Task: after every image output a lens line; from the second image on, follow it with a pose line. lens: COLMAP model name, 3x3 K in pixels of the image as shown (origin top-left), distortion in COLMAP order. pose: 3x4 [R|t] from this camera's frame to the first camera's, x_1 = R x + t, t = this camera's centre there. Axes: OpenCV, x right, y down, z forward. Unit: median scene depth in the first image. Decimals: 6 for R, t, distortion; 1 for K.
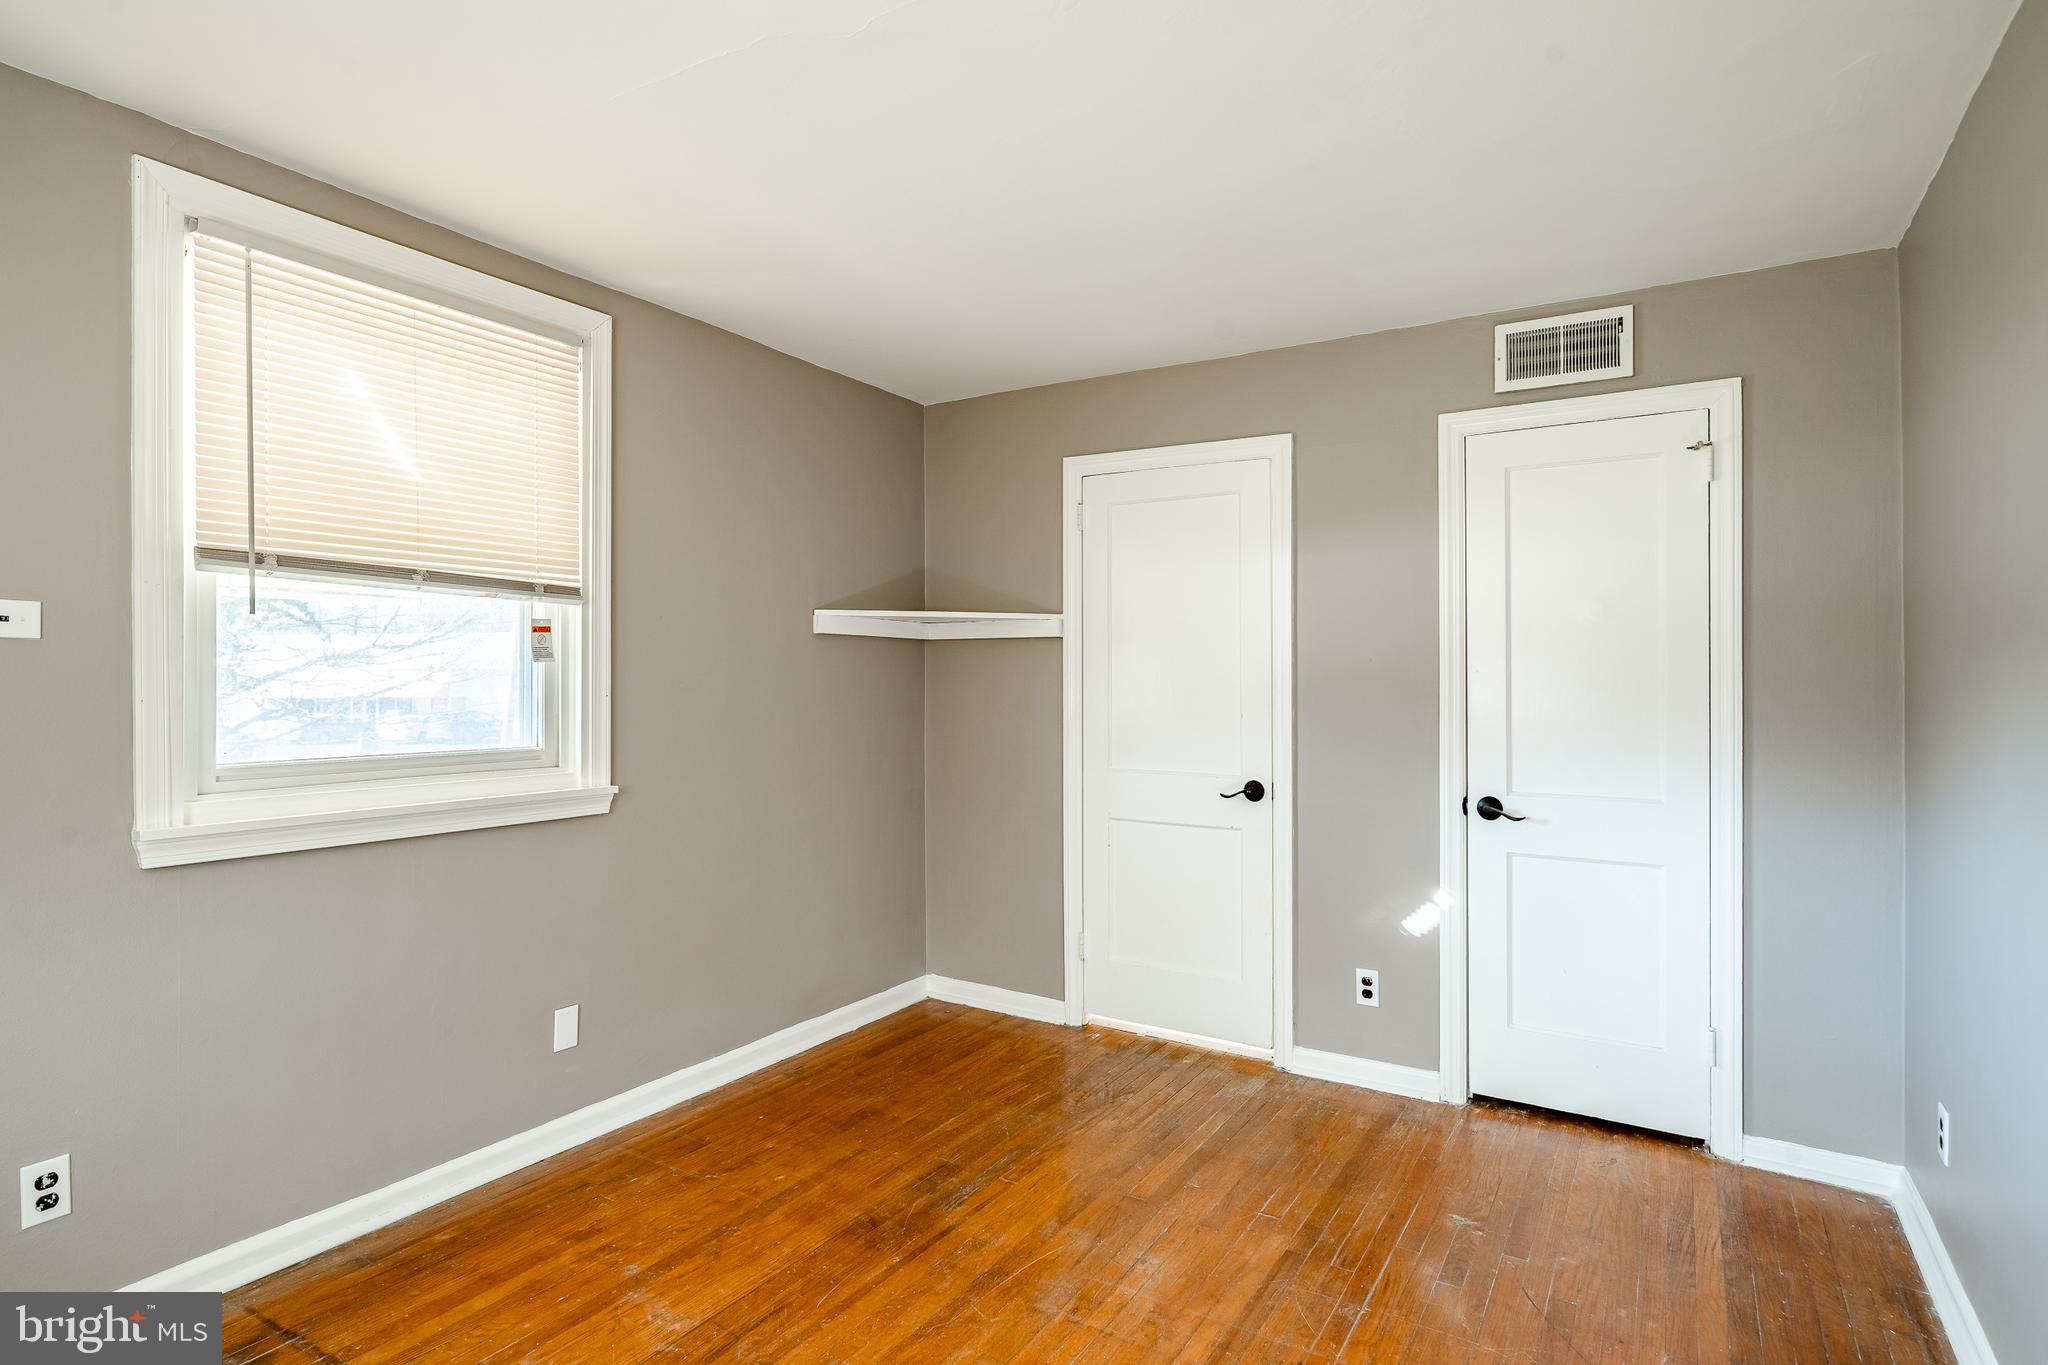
lens RADIAL K [[1068.6, 0, 1046.2], [0, 1068.6, 691.7], [0, 0, 1]] dist [0.000034, -0.001787]
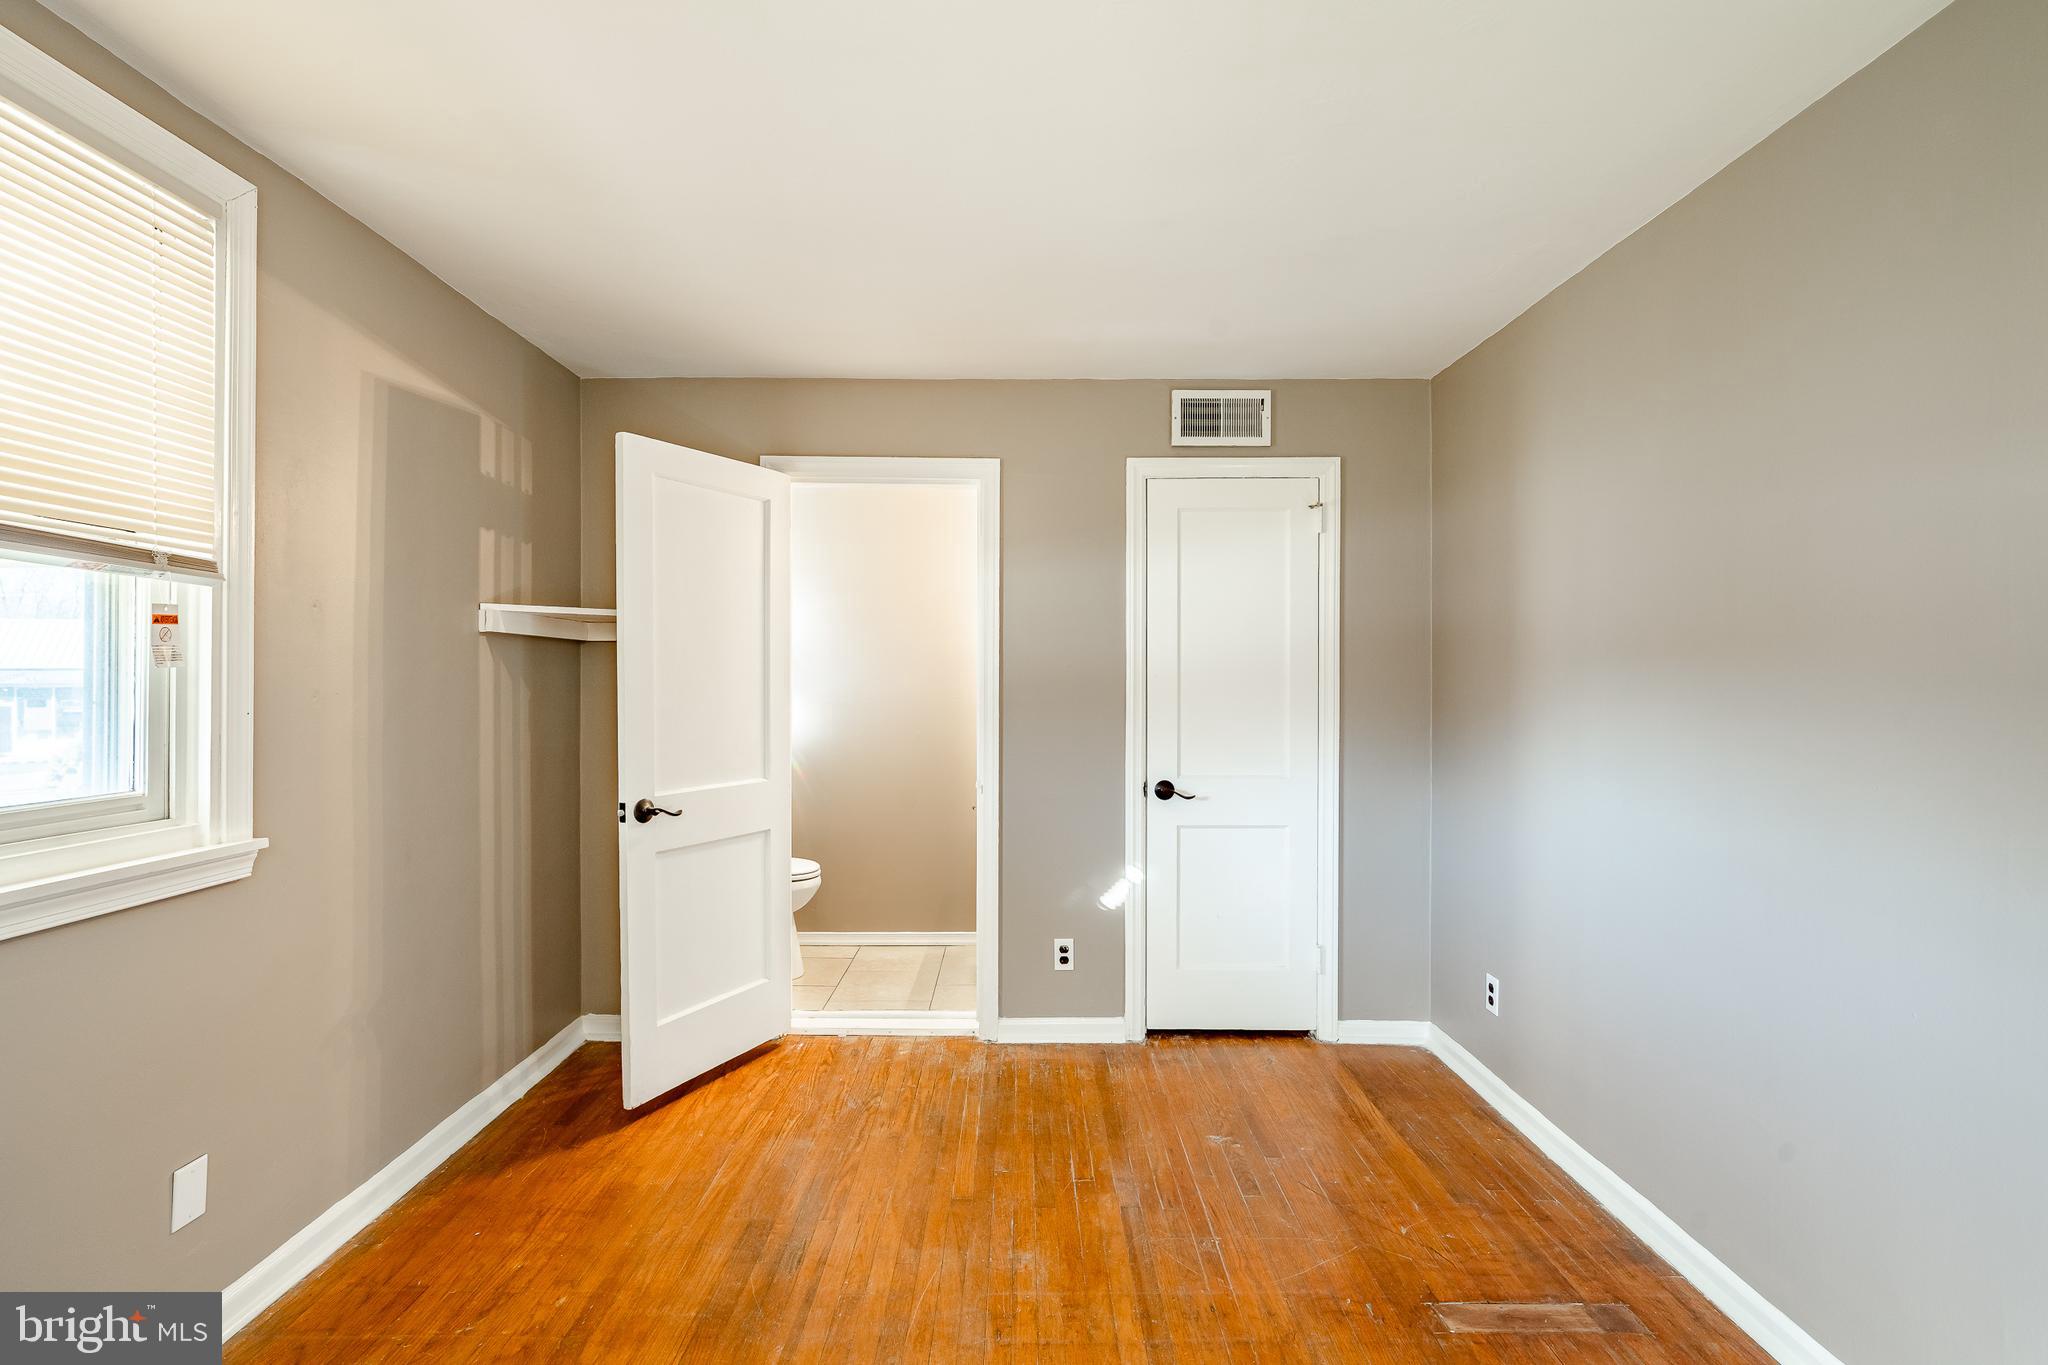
lens RADIAL K [[954.3, 0, 1027.2], [0, 954.3, 688.2], [0, 0, 1]] dist [-0.001238, -0.001701]
pose [[0.849857, -0.009025, 0.526935, -0.304766], [0.009355, 0.999954, 0.002038, -0.009839], [-0.526930, 0.003197, 0.849903, 0.181449]]
